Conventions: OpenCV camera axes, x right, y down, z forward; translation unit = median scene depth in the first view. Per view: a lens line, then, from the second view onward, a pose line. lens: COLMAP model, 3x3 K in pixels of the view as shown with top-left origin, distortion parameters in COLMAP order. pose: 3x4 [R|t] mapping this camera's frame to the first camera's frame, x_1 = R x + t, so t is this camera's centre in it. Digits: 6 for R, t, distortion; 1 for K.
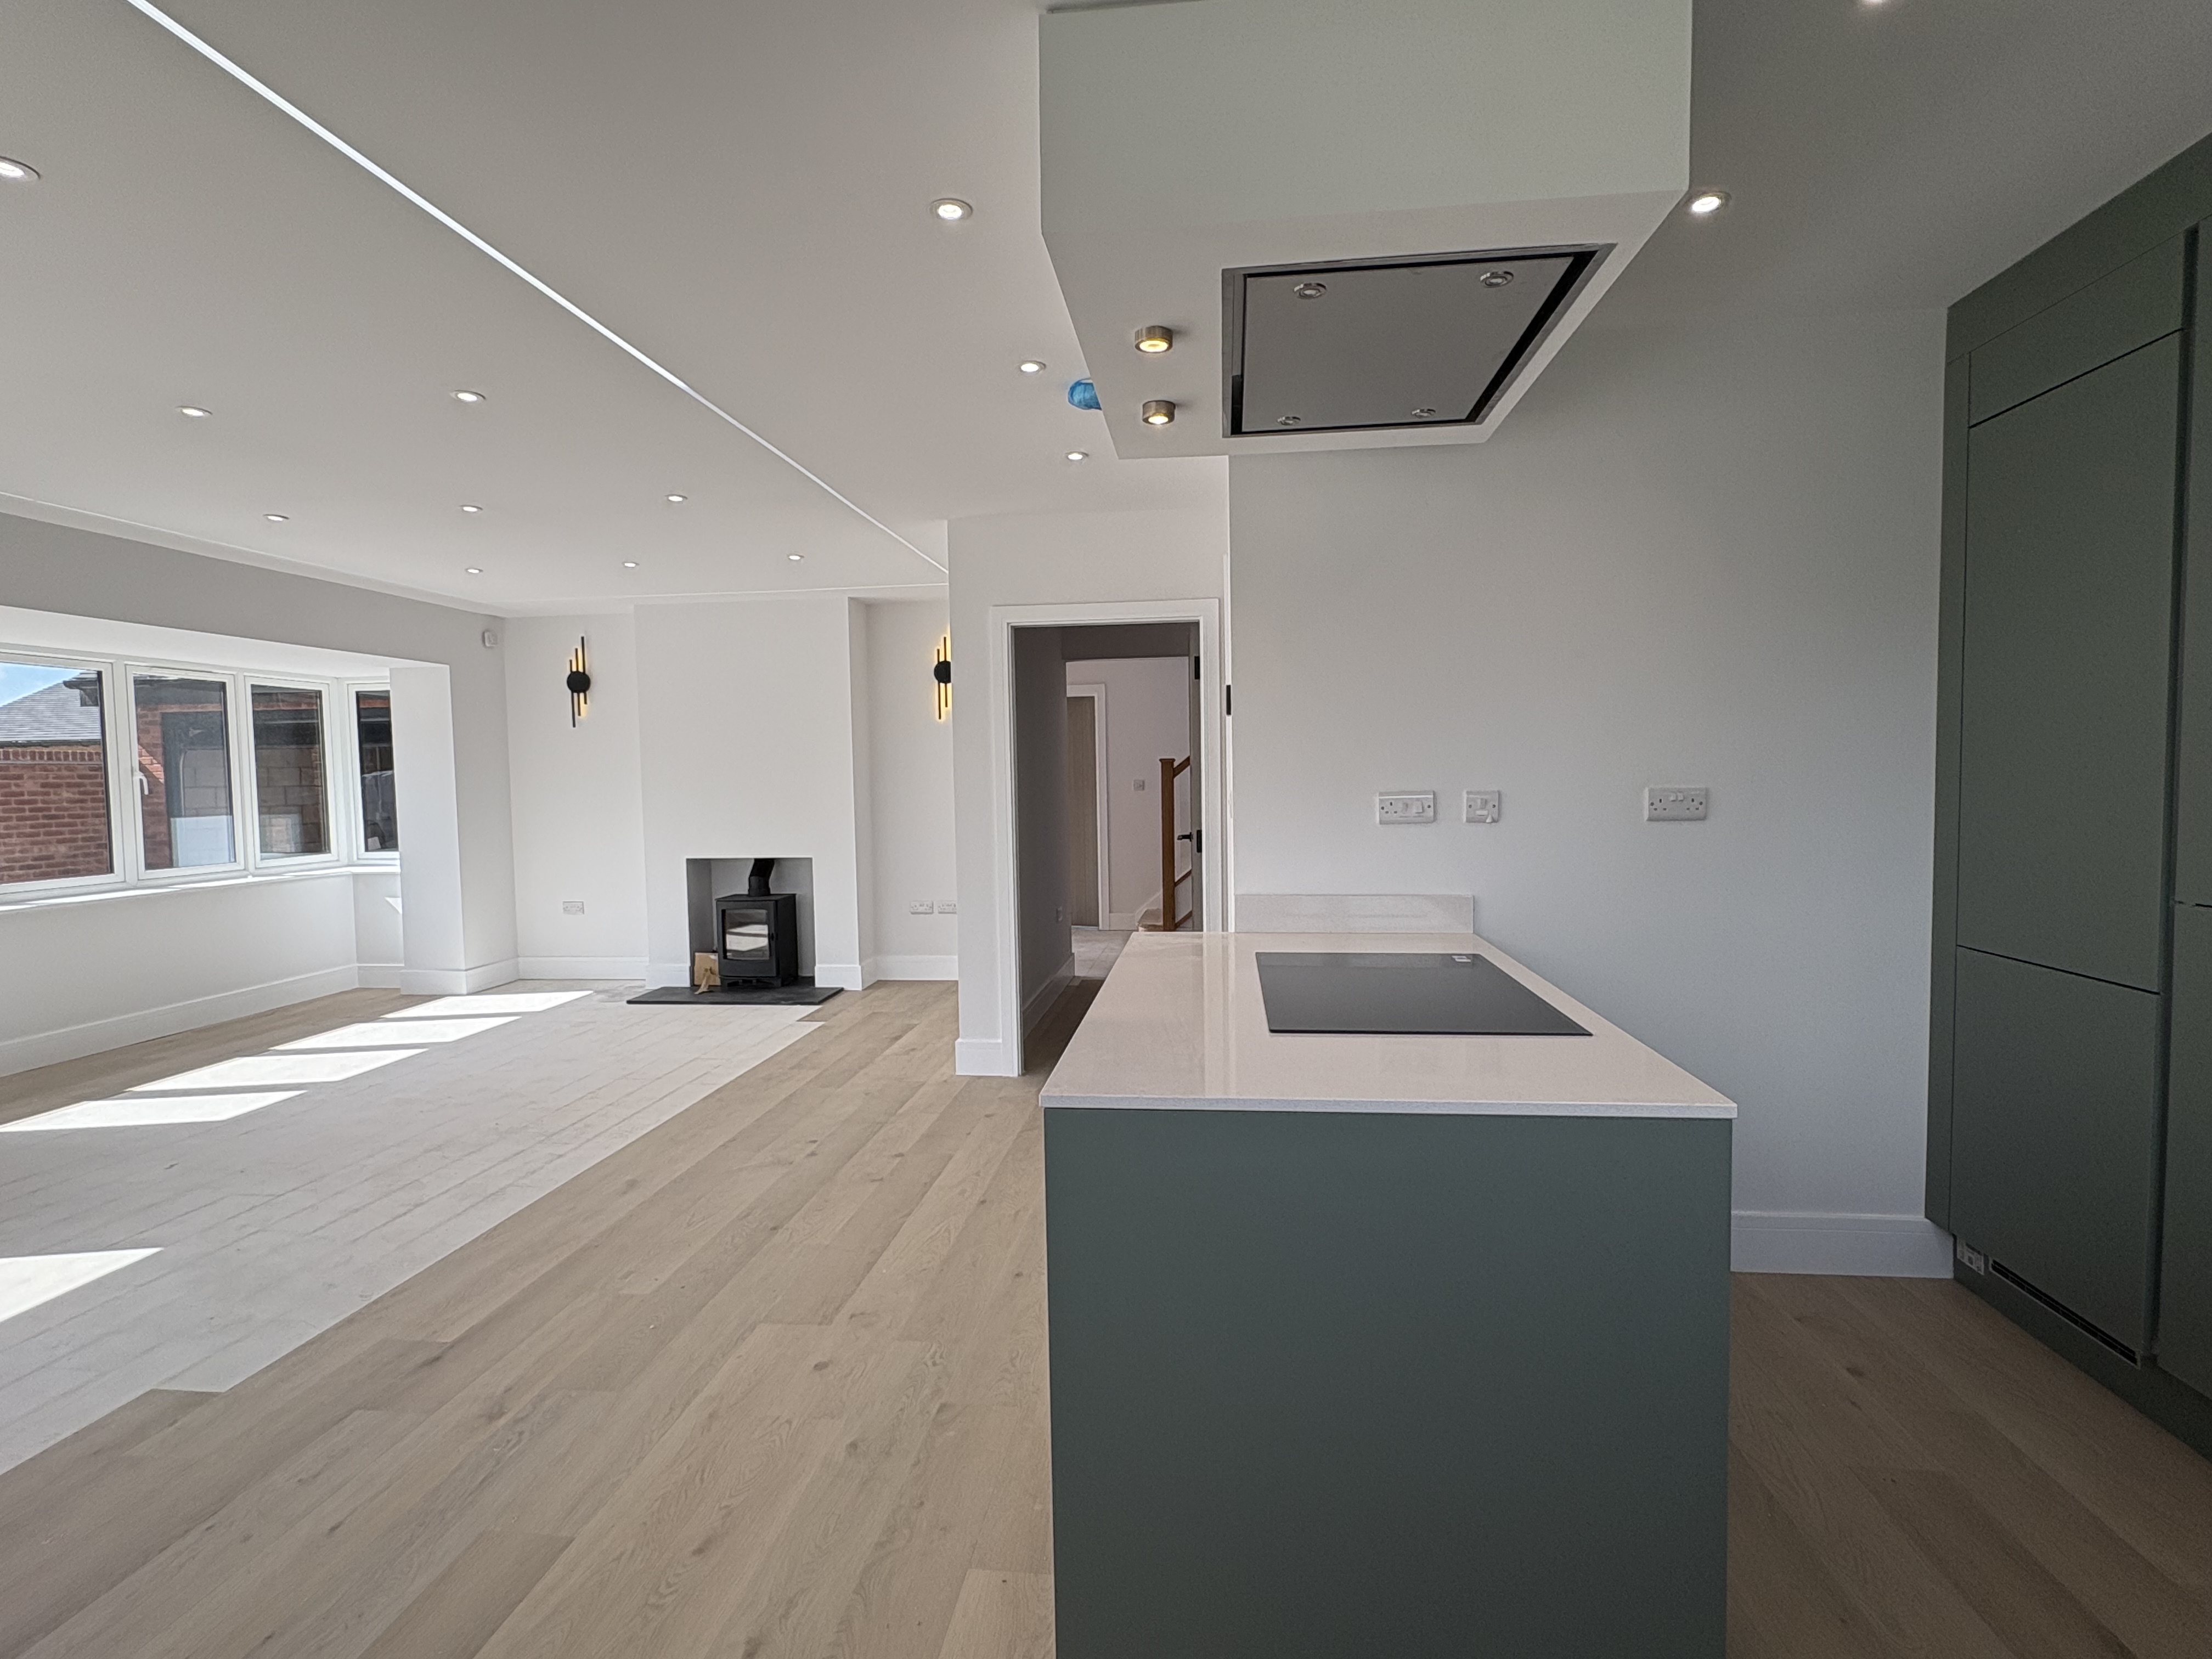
lens RADIAL K [[1080.1, 0, 1104.3], [0, 1080.1, 831.4], [0, 0, 1]] dist [-0.006559, 0.003098]
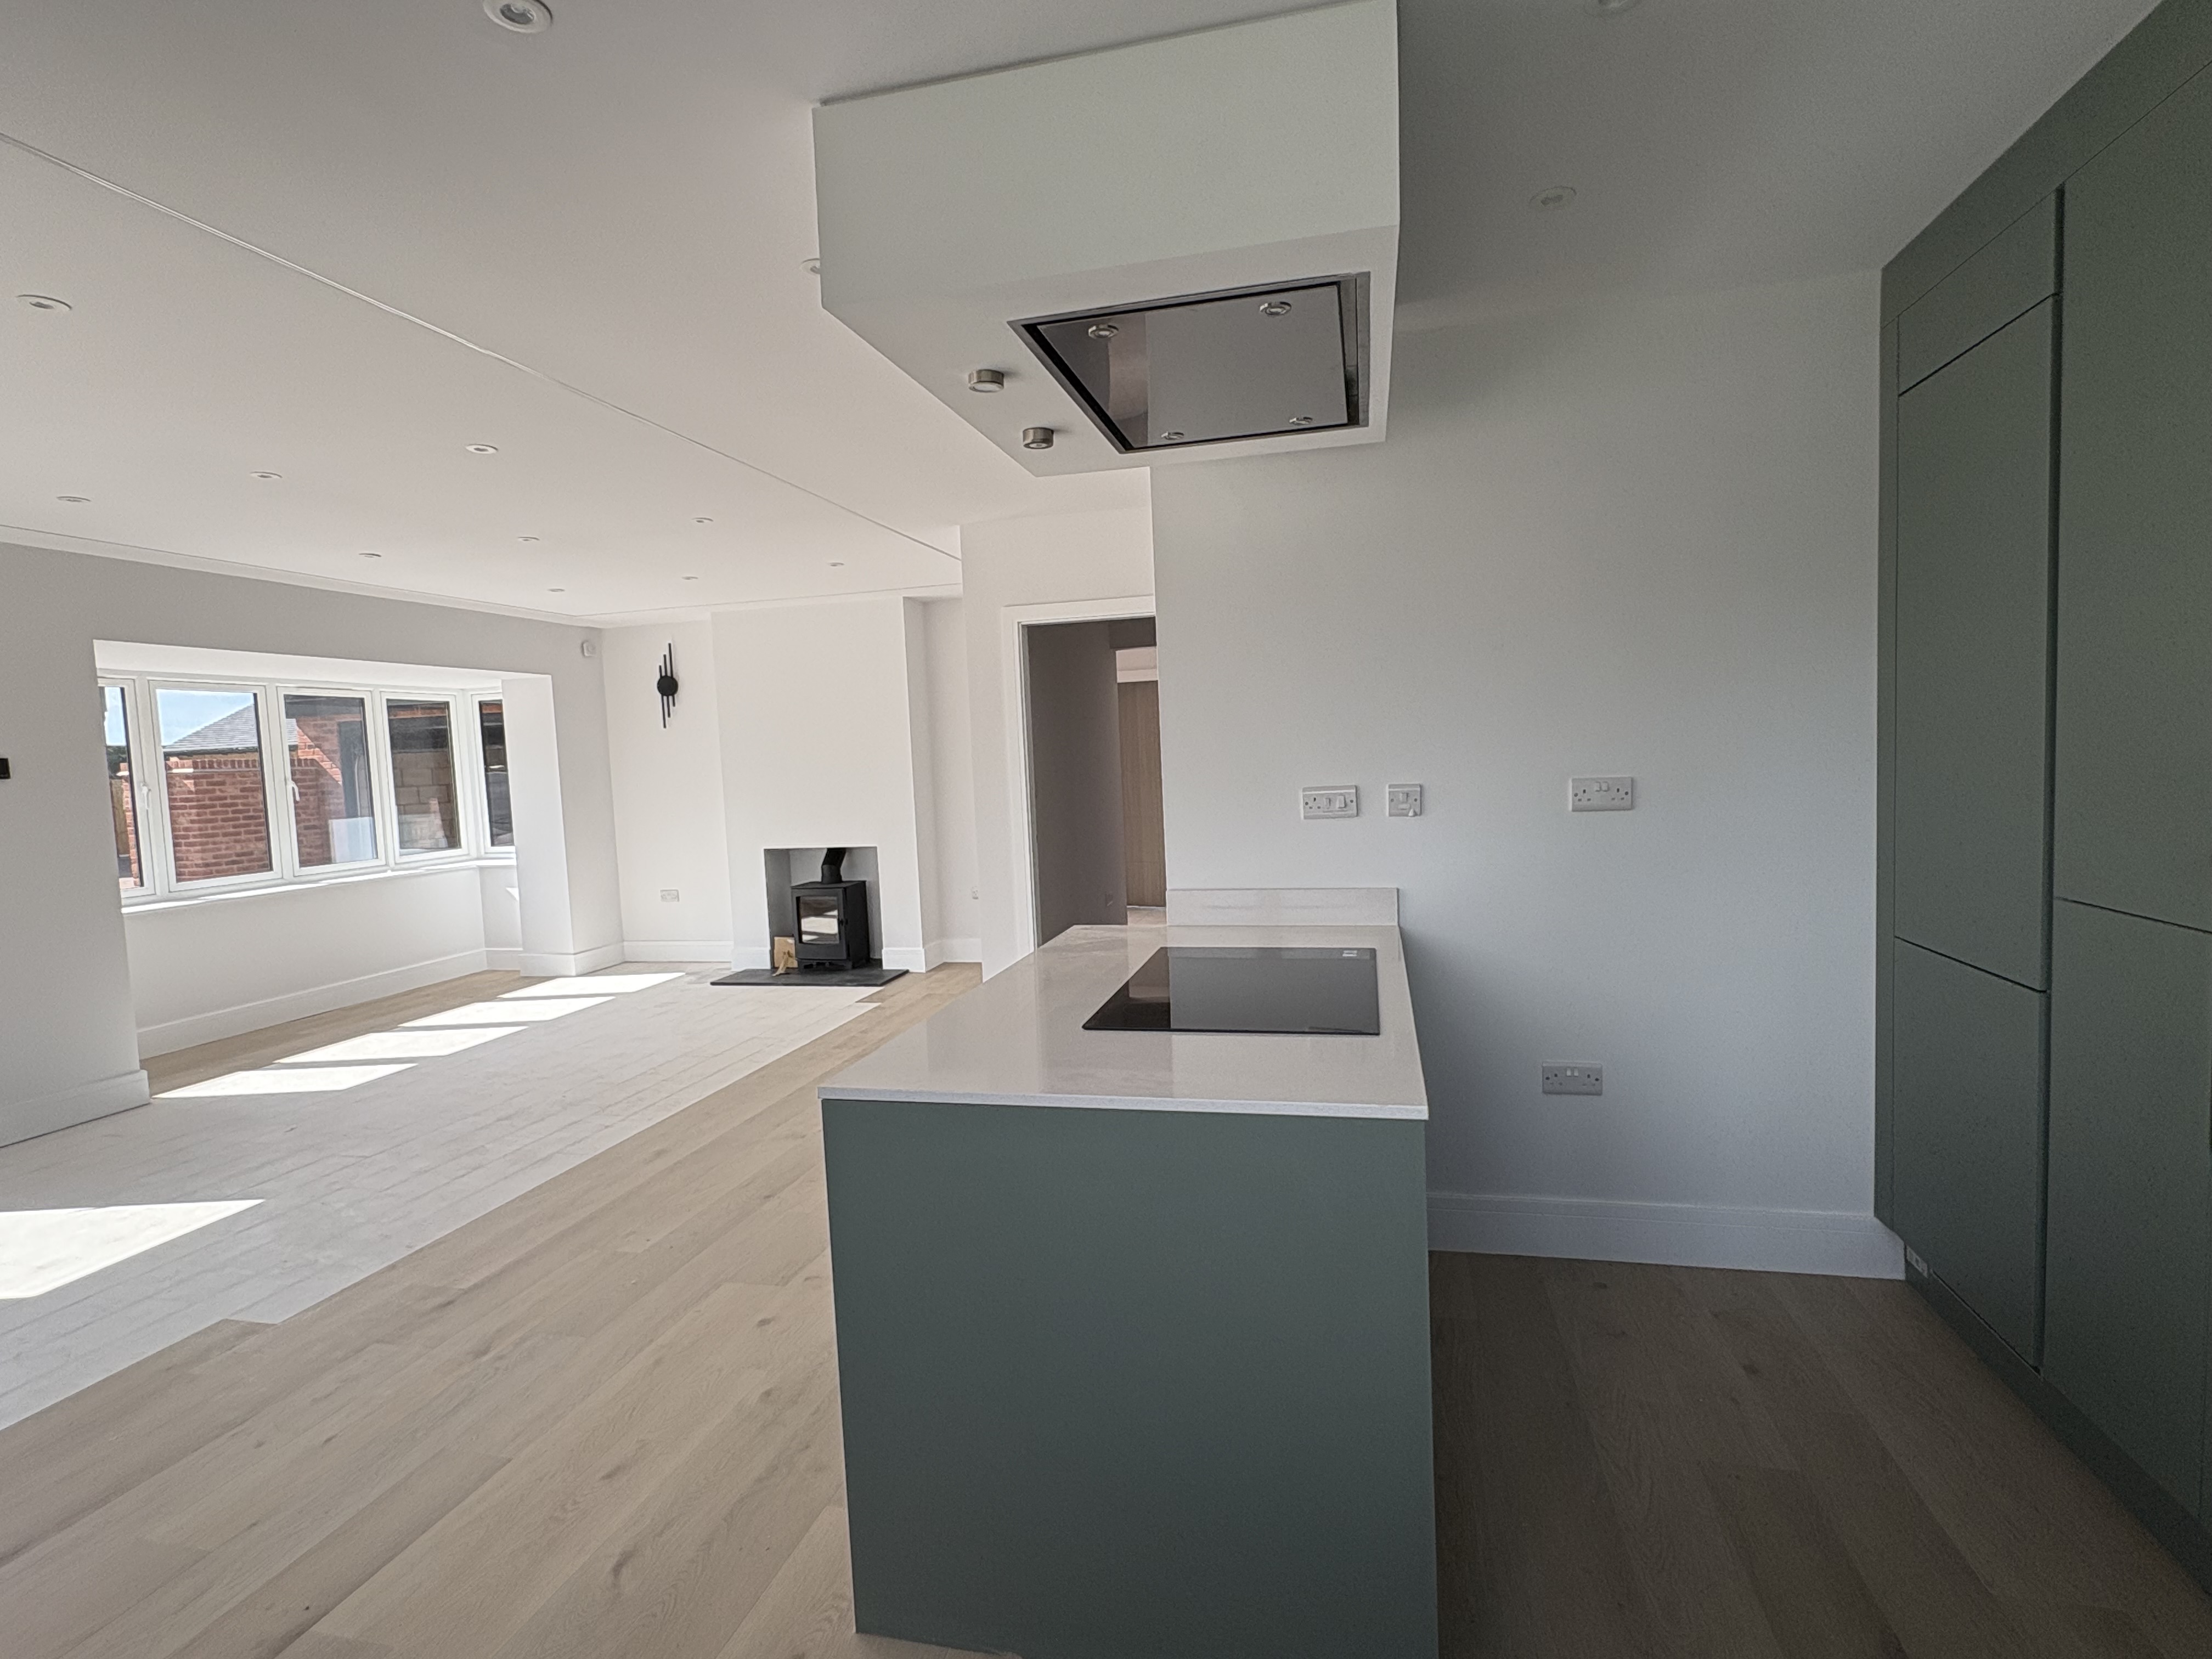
lens RADIAL K [[1080.1, 0, 1106.0], [0, 1080.1, 827.3], [0, 0, 1]] dist [-0.006559, 0.003098]
pose [[0.992037, -0.017483, -0.124726, 0.176631], [0.019915, 0.999635, 0.018280, -0.019189], [0.124361, -0.020619, 0.992023, -0.033650]]
